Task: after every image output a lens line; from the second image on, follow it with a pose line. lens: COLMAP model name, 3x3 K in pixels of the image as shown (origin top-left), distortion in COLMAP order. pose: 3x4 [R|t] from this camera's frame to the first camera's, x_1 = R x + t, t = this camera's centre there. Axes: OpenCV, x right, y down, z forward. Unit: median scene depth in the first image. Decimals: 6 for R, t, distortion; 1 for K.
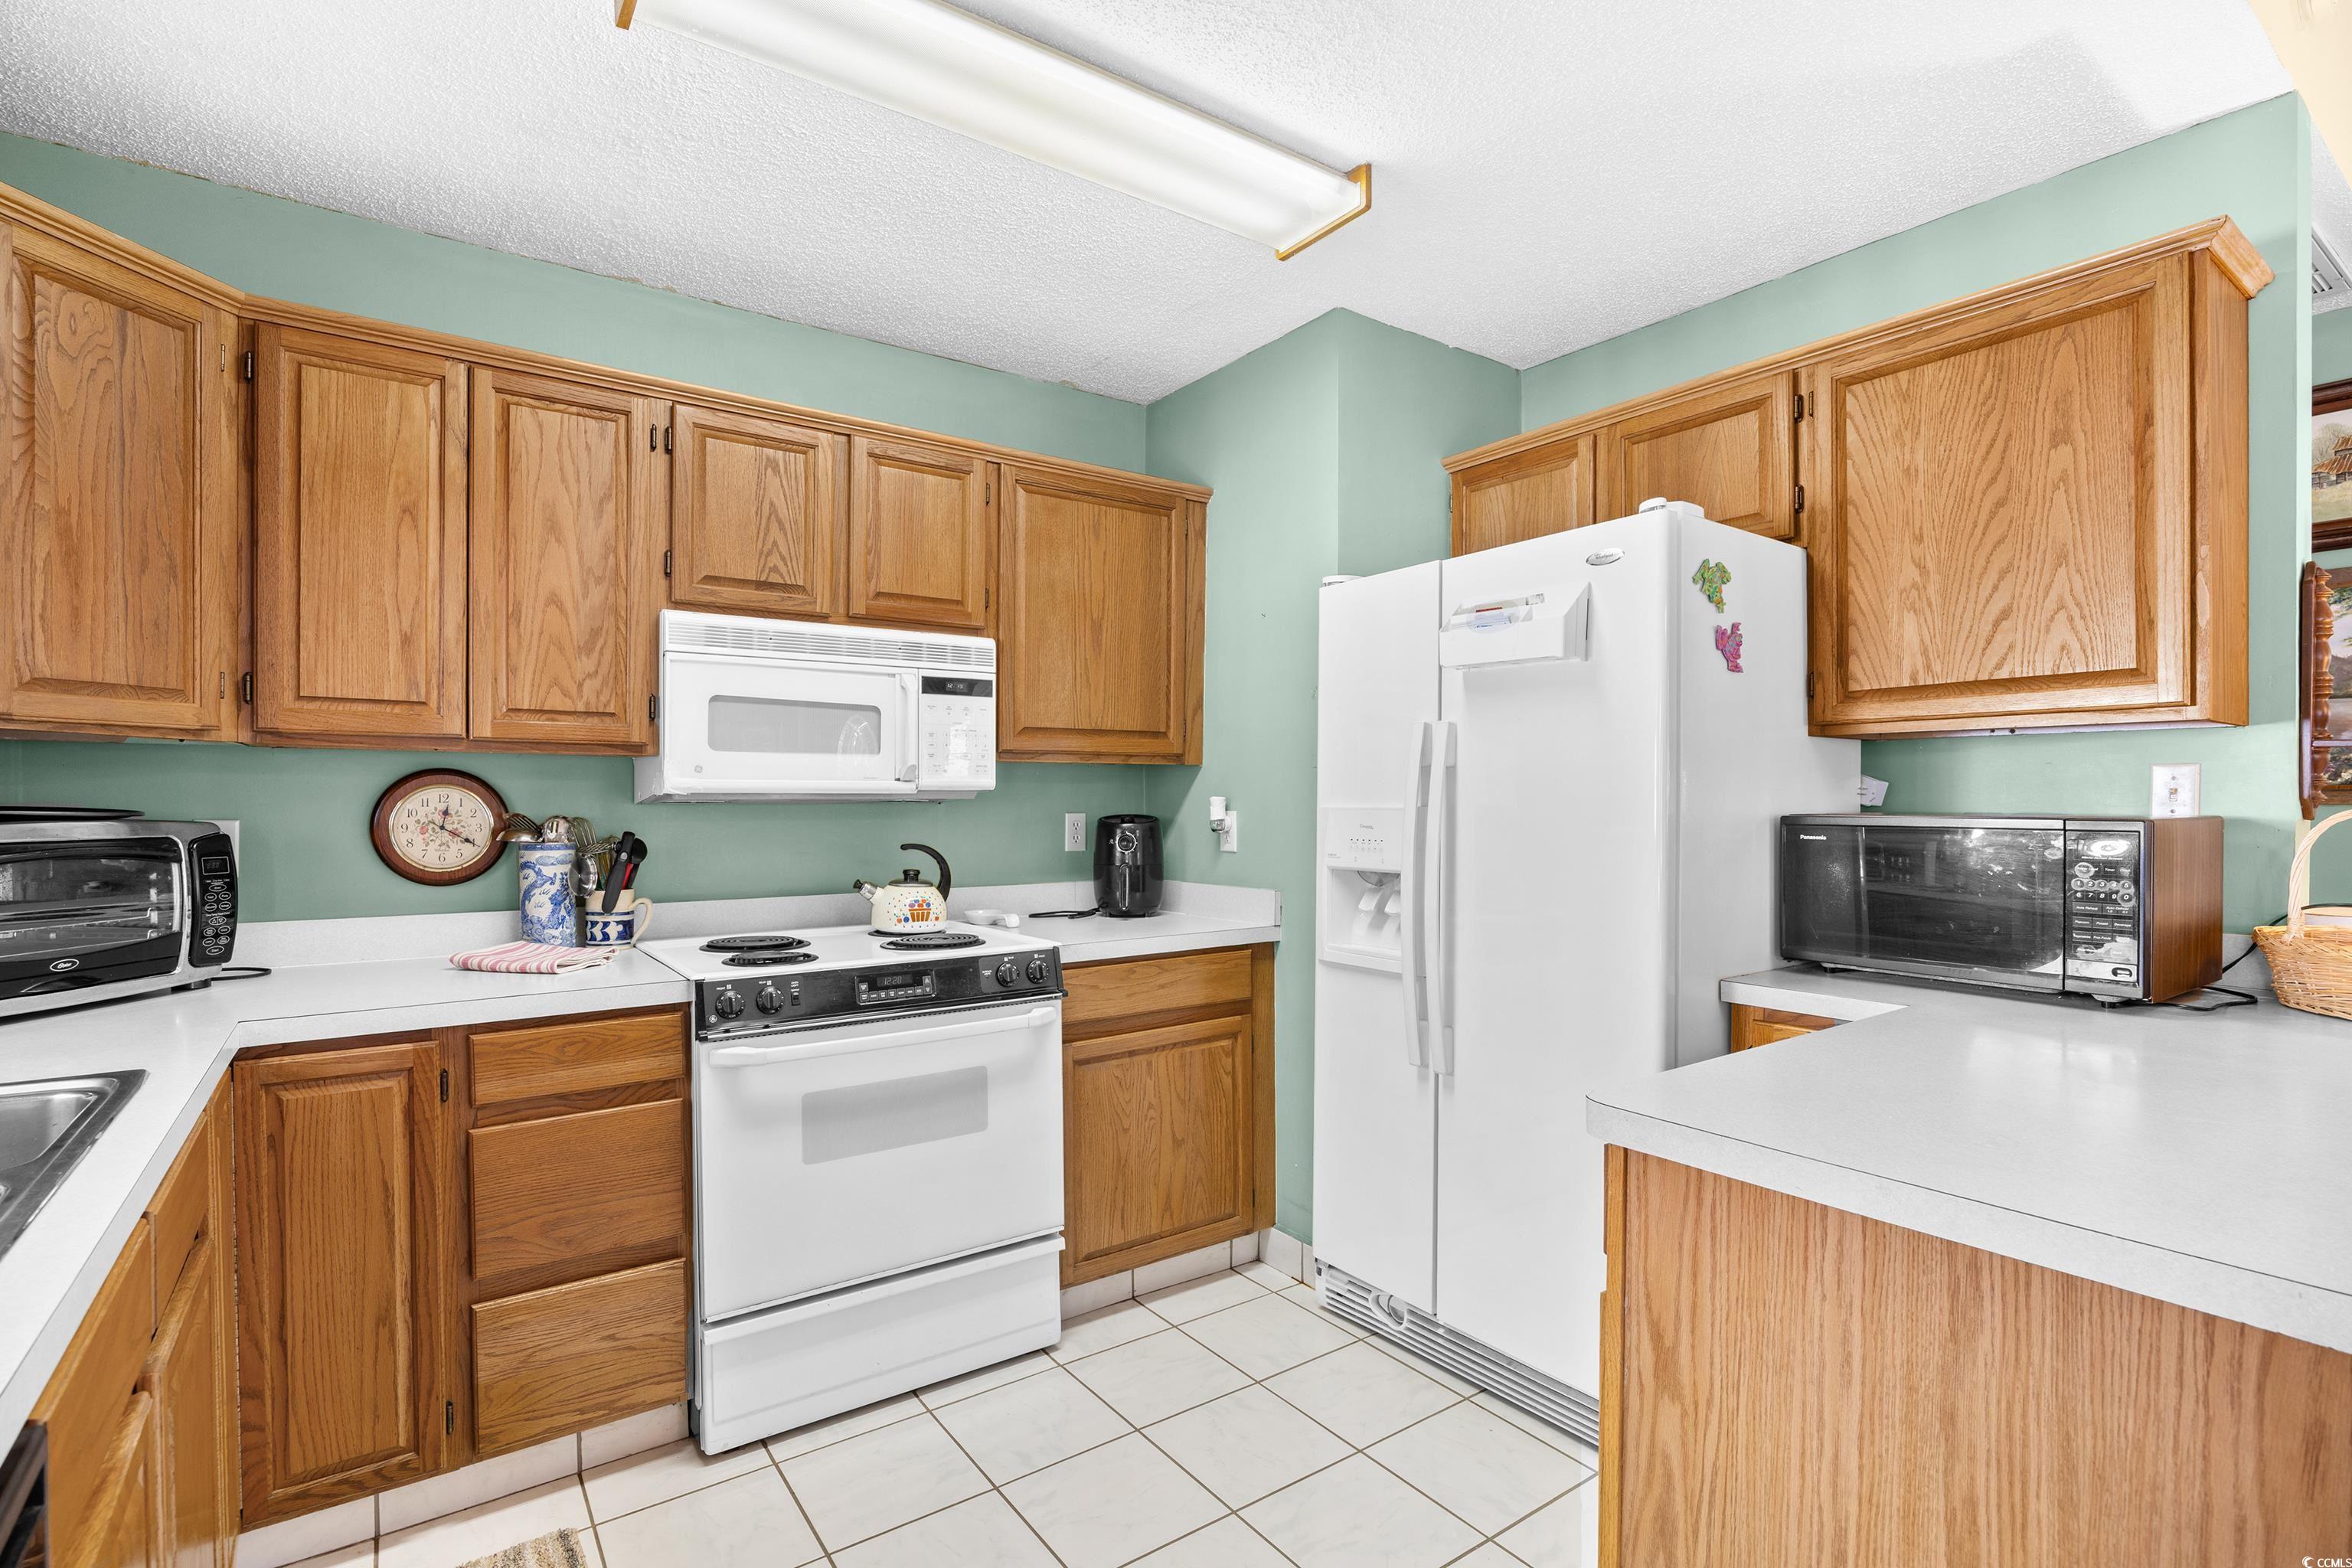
lens RADIAL K [[1107.2, 0, 1181.6], [0, 1107.2, 797.1], [0, 0, 1]] dist [-0.006074, -0.001076]
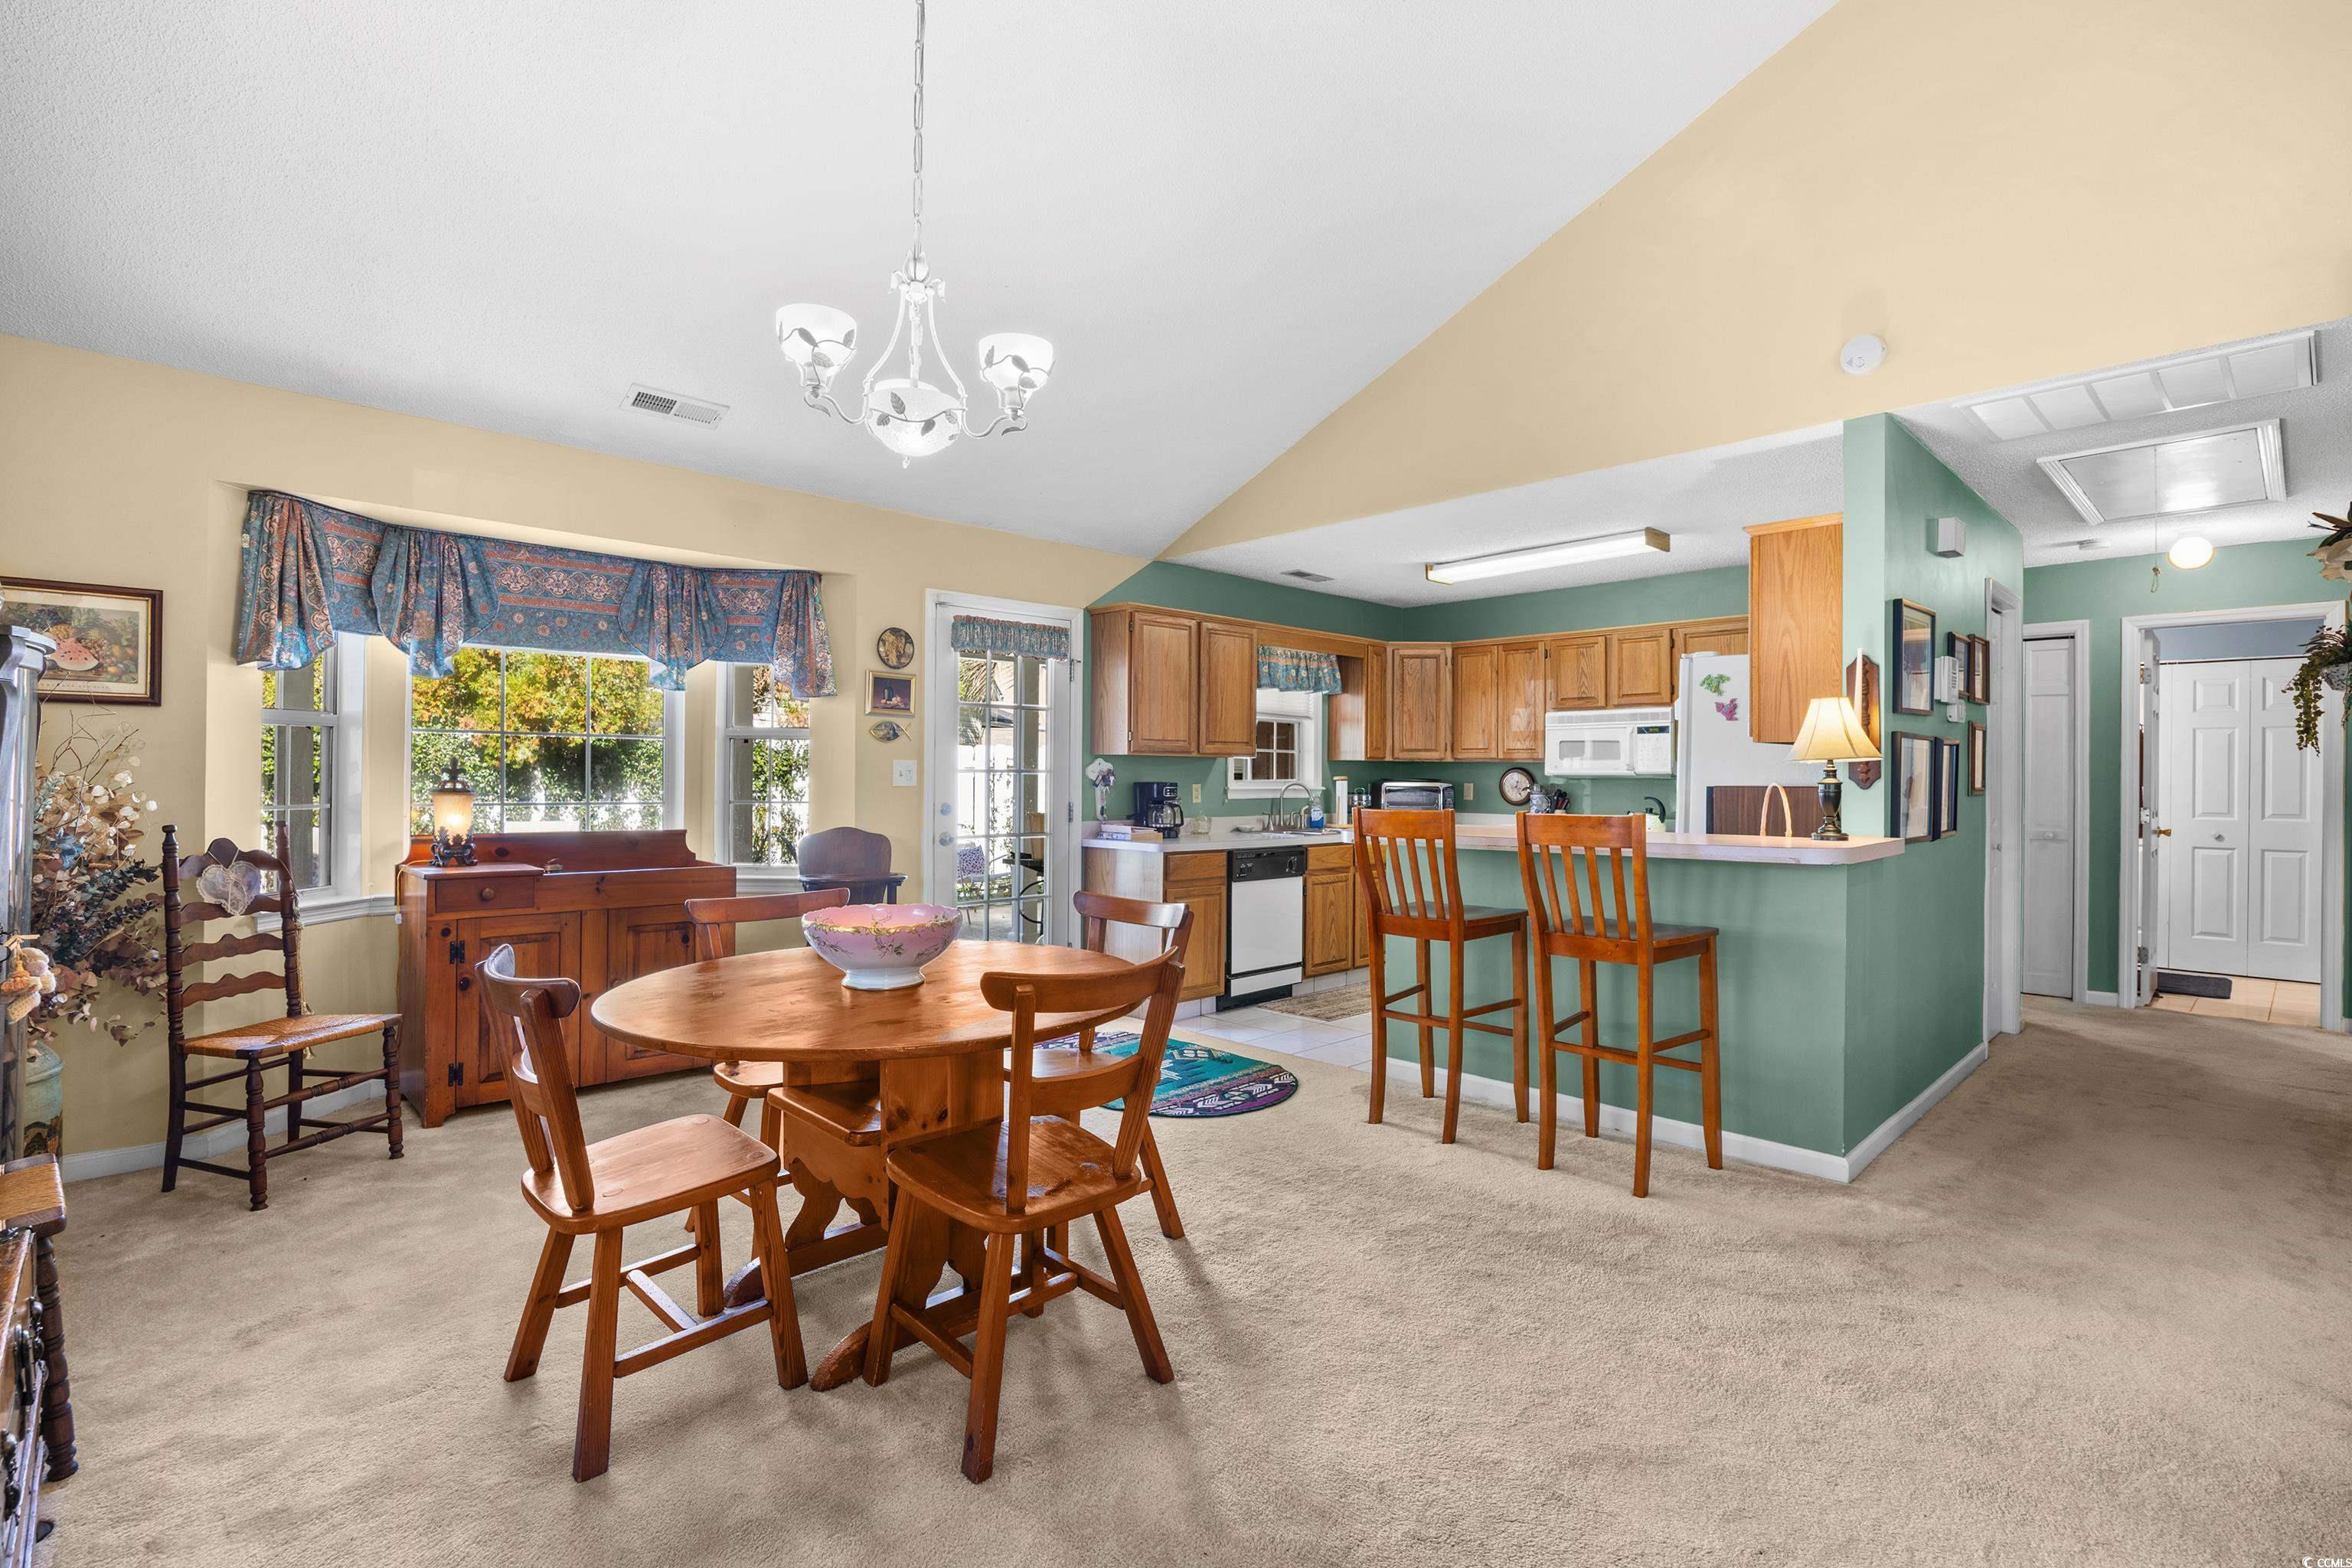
lens RADIAL K [[1091.4, 0, 1177.3], [0, 1091.4, 775.4], [0, 0, 1]] dist [-0.002887, -0.000221]
pose [[0.144037, -0.000232, -0.989572, 2.203114], [-0.006420, 0.999979, -0.001169, 0.006060], [0.989551, 0.006522, 0.144032, -0.372911]]
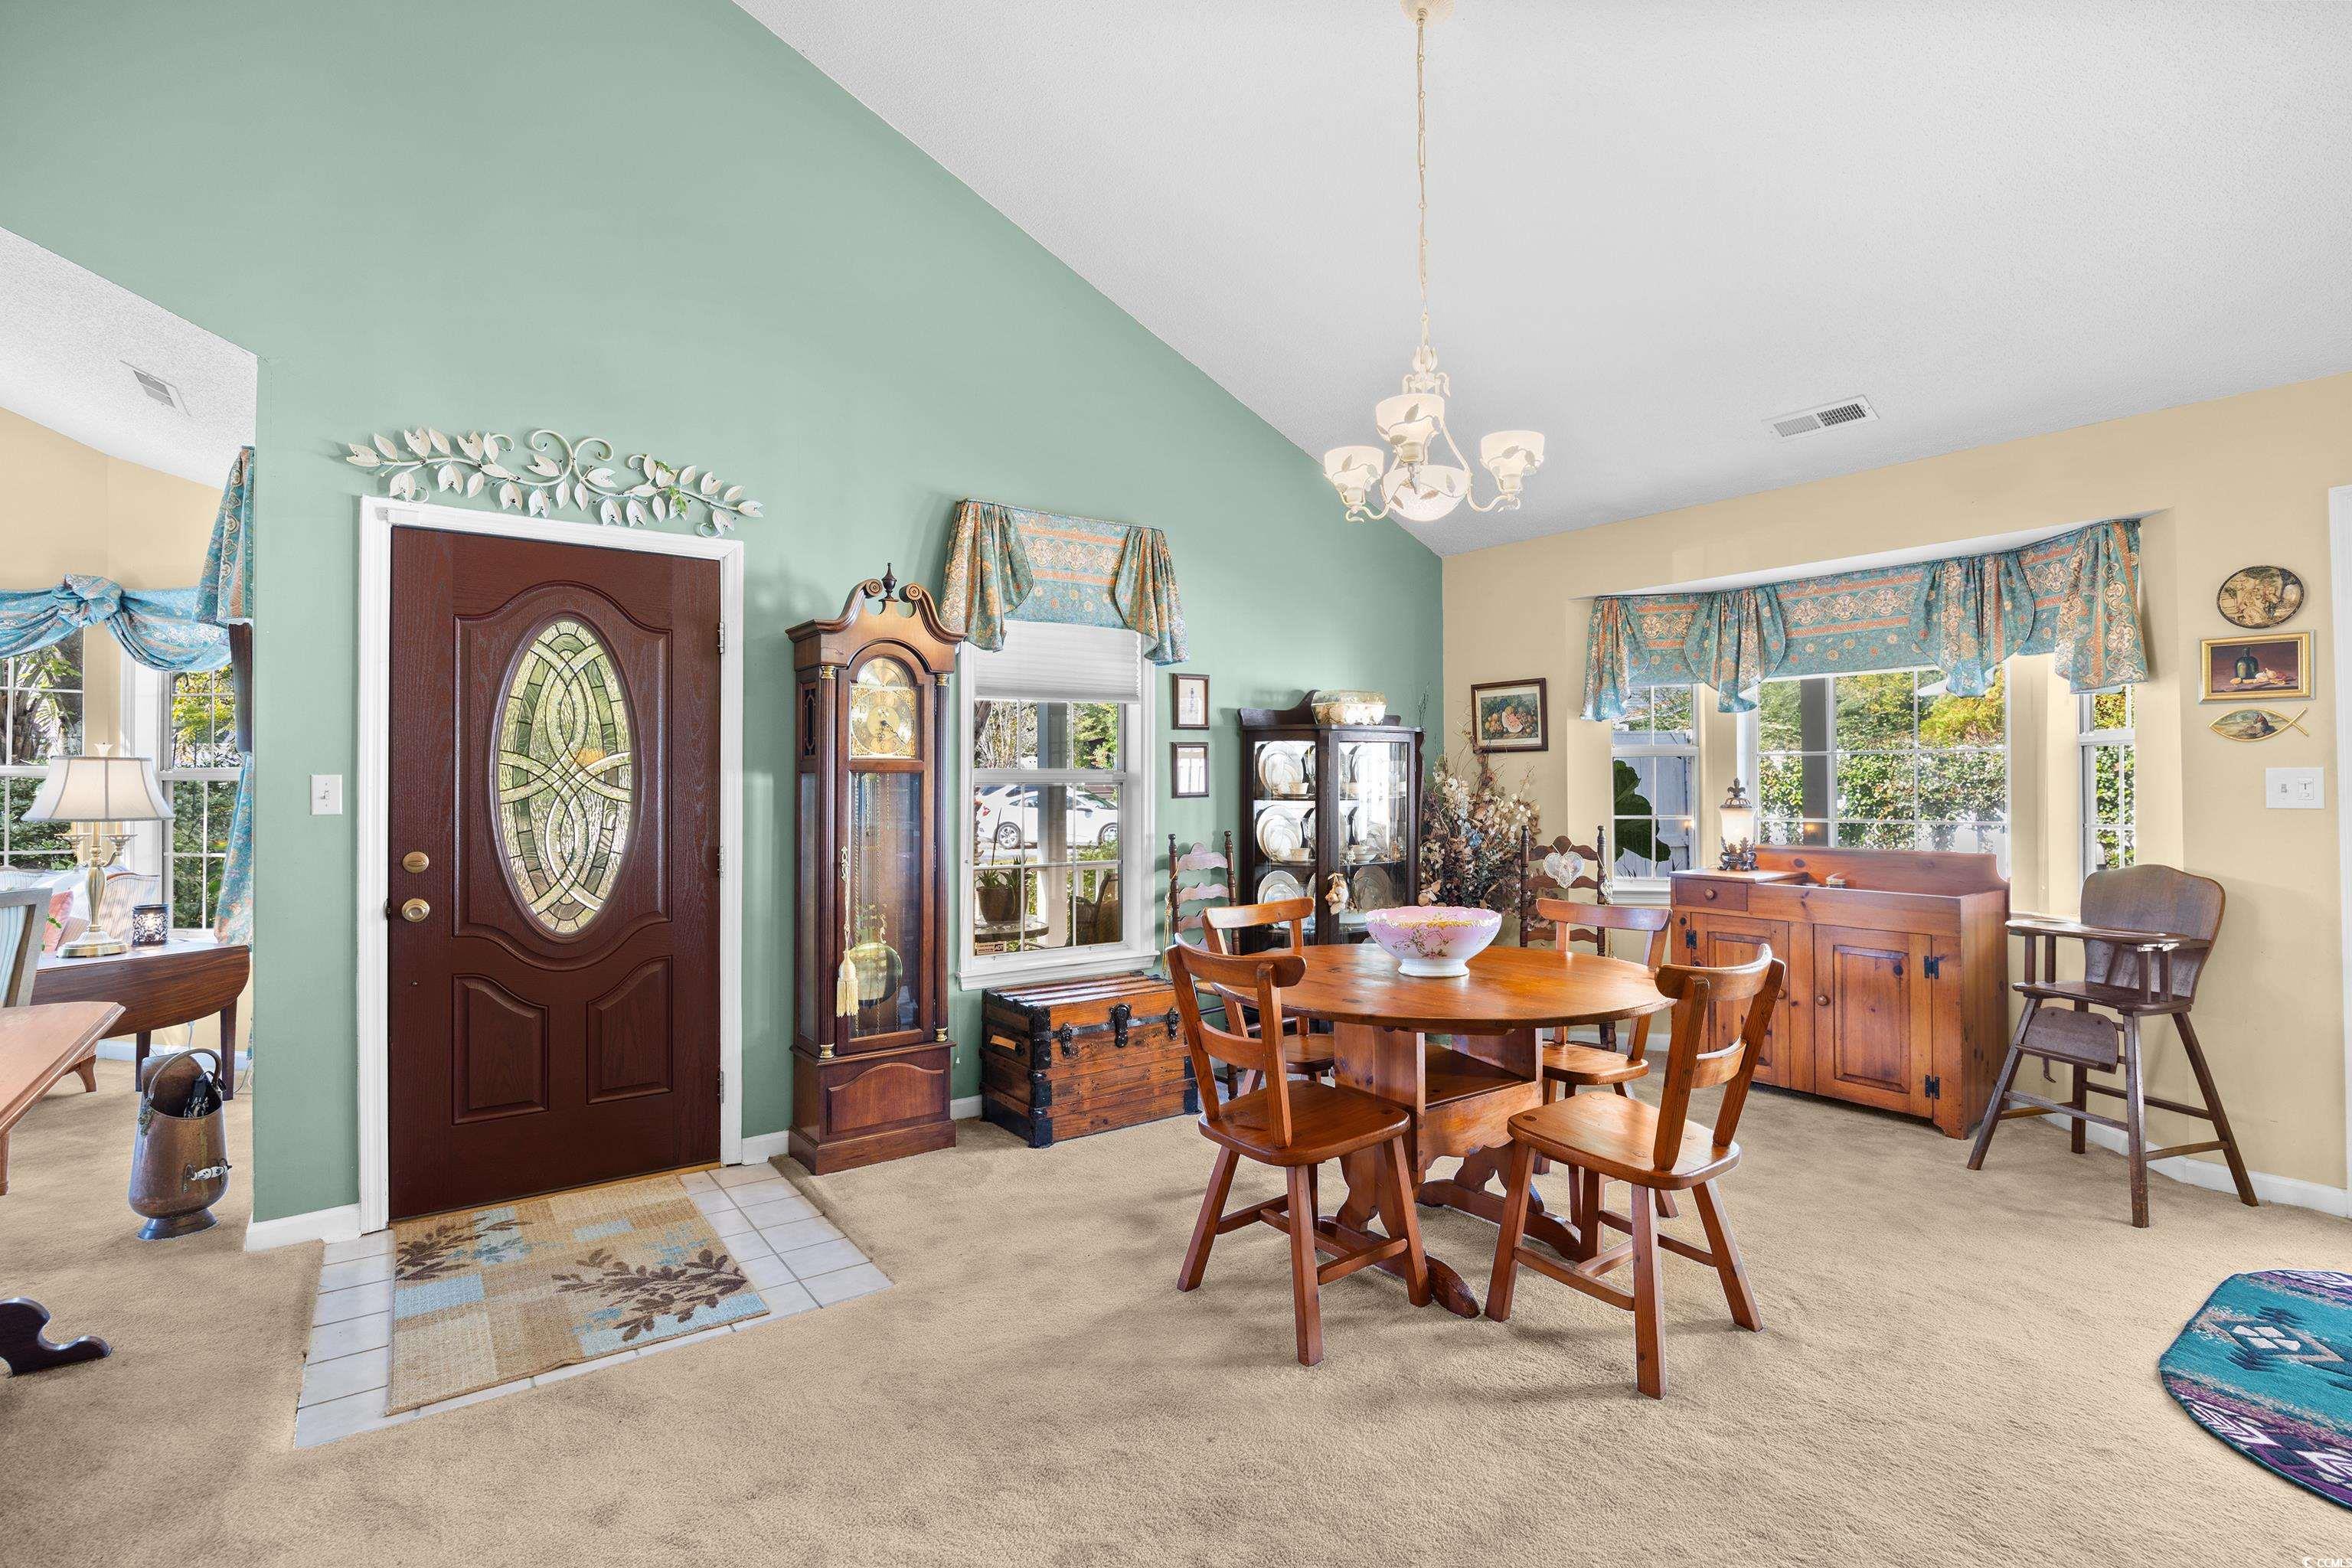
lens RADIAL K [[1092.3, 0, 1150.9], [0, 1092.3, 768.0], [0, 0, 1]] dist [-0.004166, -0.000801]
pose [[-0.999977, 0.004587, 0.004936, 1.413357], [0.004503, 0.999847, -0.016899, -0.007456], [-0.005013, -0.016877, -0.999845, 0.784790]]
